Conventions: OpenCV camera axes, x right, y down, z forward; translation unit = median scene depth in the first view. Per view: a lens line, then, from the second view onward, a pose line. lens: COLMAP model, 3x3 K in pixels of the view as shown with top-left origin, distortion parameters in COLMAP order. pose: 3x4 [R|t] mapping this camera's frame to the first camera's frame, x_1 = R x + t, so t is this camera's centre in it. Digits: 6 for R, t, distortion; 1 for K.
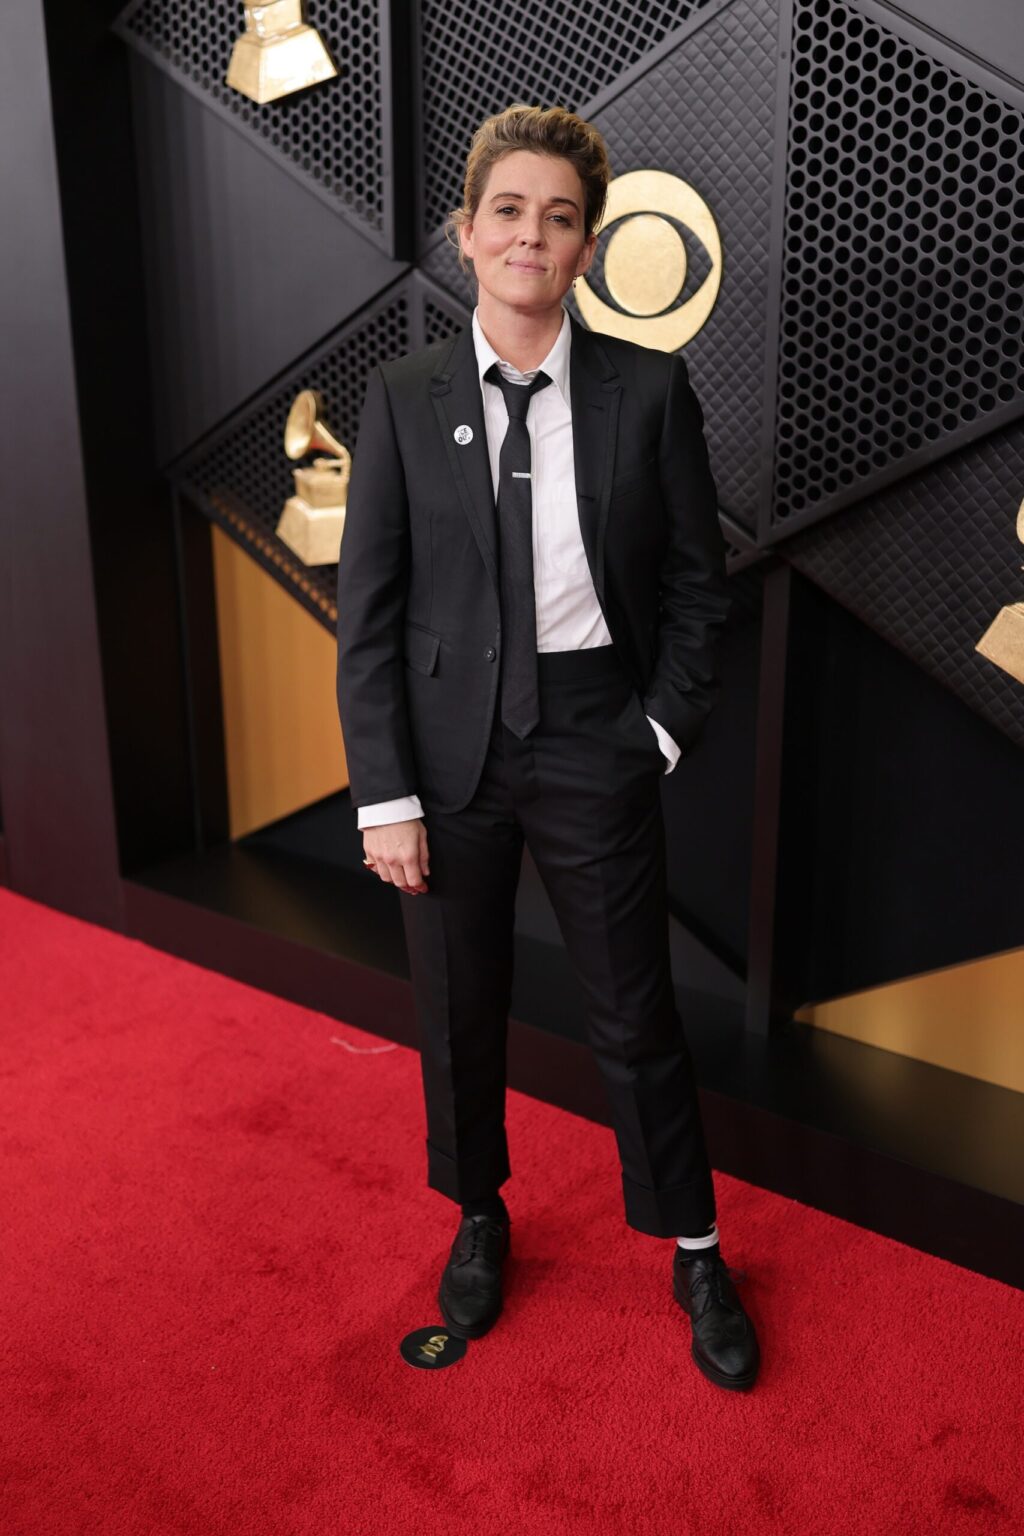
lens RADIAL K [[1617.5, 0, 532.3], [0, 1617.5, 774.1], [0, 0, 1]] dist [-0.004173, 0.000000]
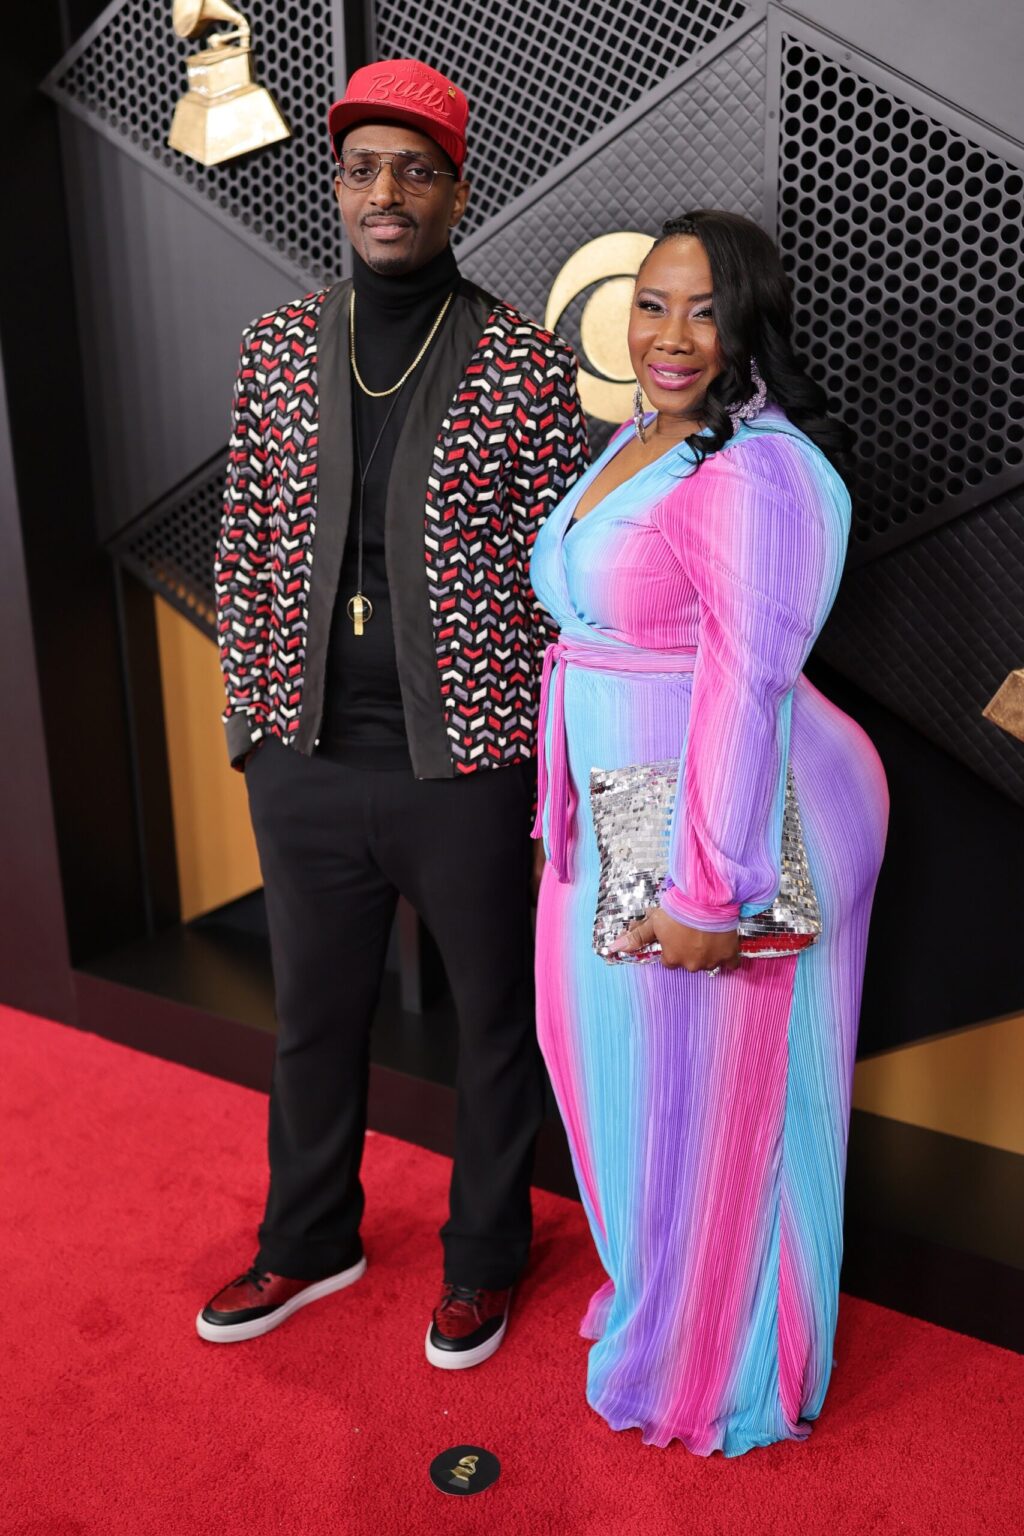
lens RADIAL K [[1578.0, 0, 518.8], [0, 1578.0, 784.3], [0, 0, 1]] dist [-0.005084, 0.000000]
pose [[0.996430, -0.038153, 0.075309, -0.072453], [0.038928, 0.999203, -0.008847, -0.033732], [-0.074912, 0.011747, 0.997121, 0.059014]]
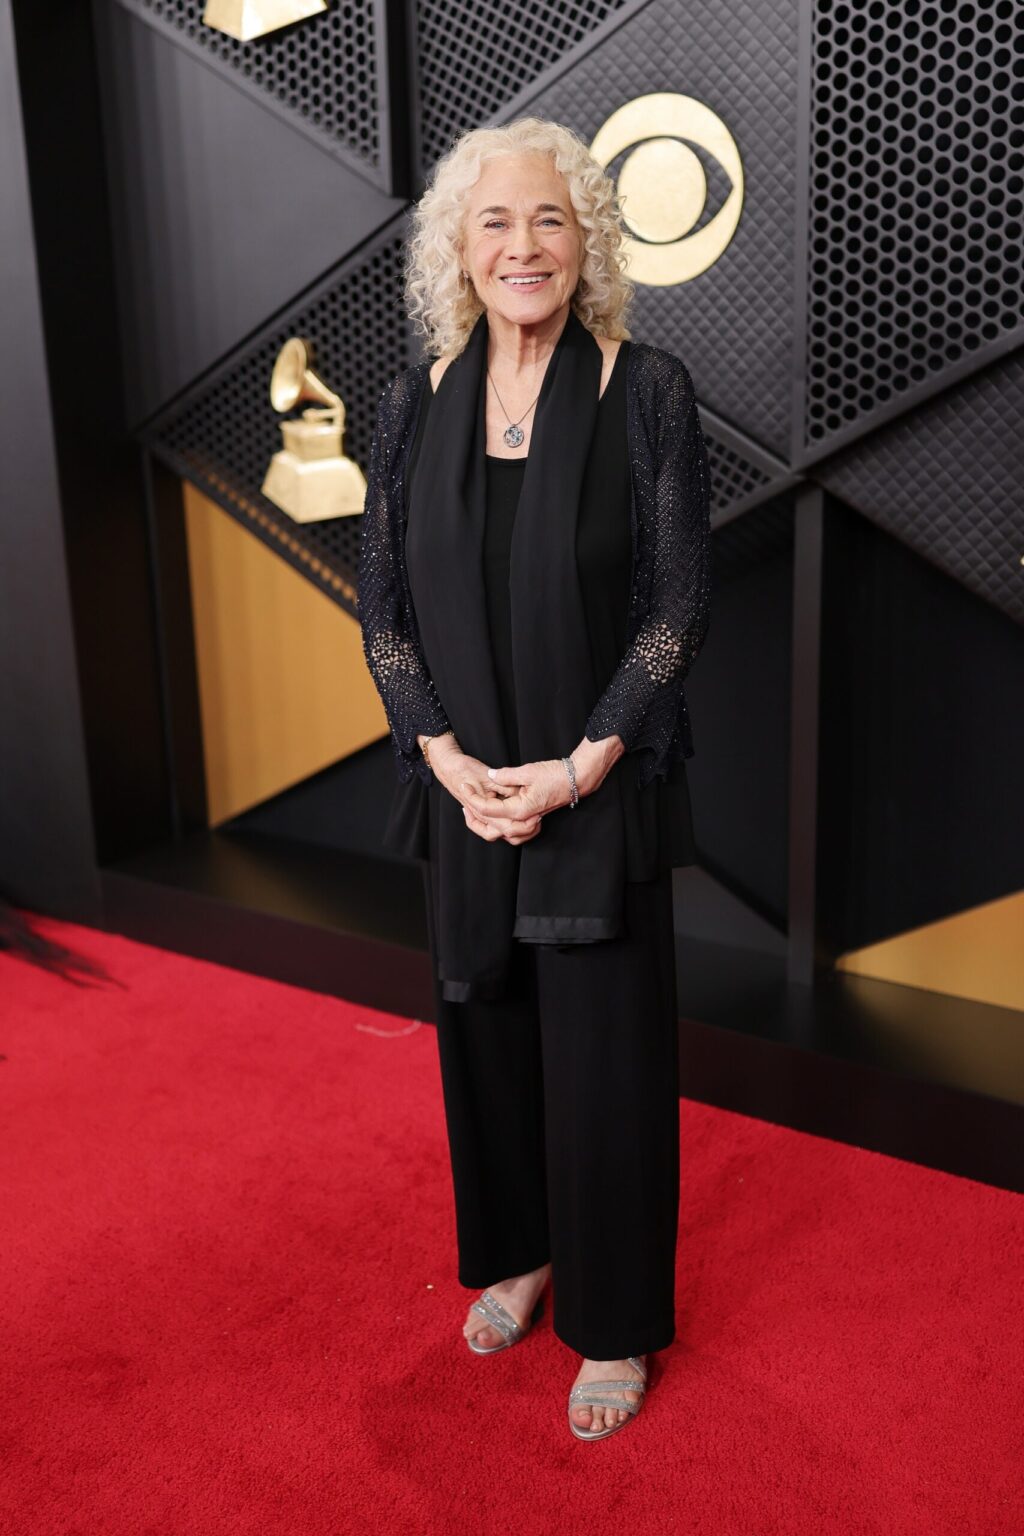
lens RADIAL K [[1722.8, 0, 536.2], [0, 1722.8, 742.2], [0, 0, 1]] dist [-0.001754, 0.000000]
pose [[0.996519, -0.040605, 0.072808, -0.091382], [0.043737, 0.998162, -0.041952, 0.056555], [-0.070971, 0.044990, 0.996463, -0.017965]]
